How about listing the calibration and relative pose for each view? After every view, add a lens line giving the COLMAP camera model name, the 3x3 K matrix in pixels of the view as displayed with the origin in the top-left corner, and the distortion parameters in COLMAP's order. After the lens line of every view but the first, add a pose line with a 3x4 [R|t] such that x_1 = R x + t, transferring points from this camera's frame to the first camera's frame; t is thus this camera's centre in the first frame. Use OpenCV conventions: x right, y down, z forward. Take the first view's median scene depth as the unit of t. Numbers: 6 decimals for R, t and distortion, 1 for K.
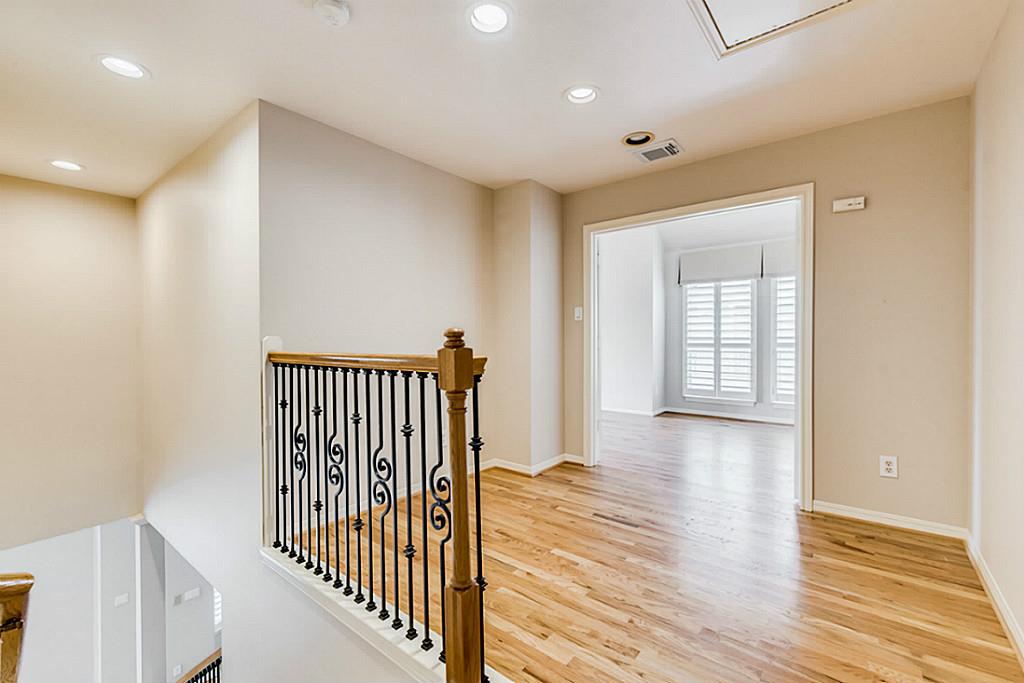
lens RADIAL K [[442.3, 0, 506.3], [0, 442.3, 341.8], [0, 0, 1]] dist [0.000267, -0.000318]
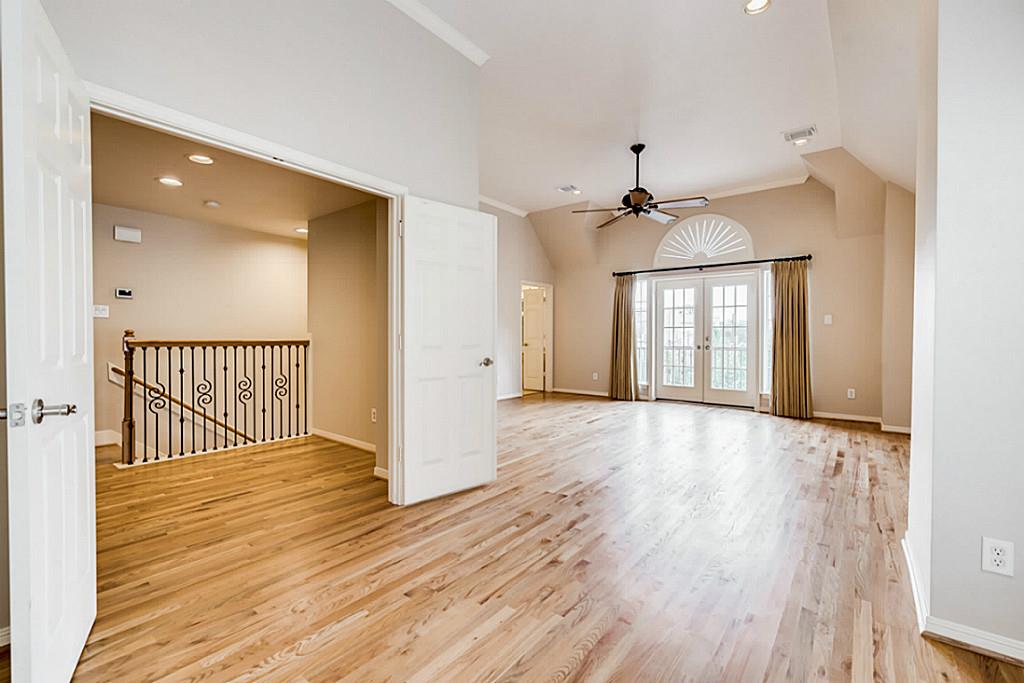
lens RADIAL K [[442.3, 0, 509.1], [0, 442.3, 338.8], [0, 0, 1]] dist [0.000267, -0.000318]
pose [[0.004620, 0.010882, -0.999930, 0.662346], [-0.013511, 0.999850, 0.010819, -0.008697], [0.999898, 0.013460, 0.004767, 0.827537]]
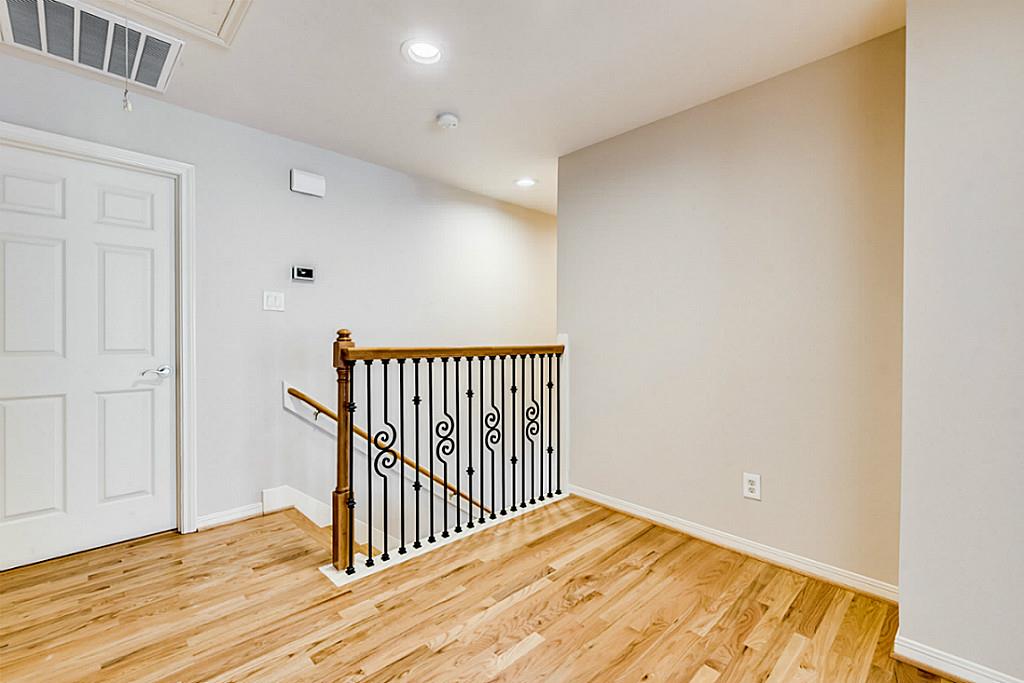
lens RADIAL K [[442.3, 0, 515.4], [0, 442.3, 339.2], [0, 0, 1]] dist [0.000267, -0.000318]
pose [[-0.117725, 0.009587, -0.993000, 0.338185], [-0.010394, 0.999887, 0.010885, -0.004221], [0.992992, 0.011603, -0.117612, 0.435206]]
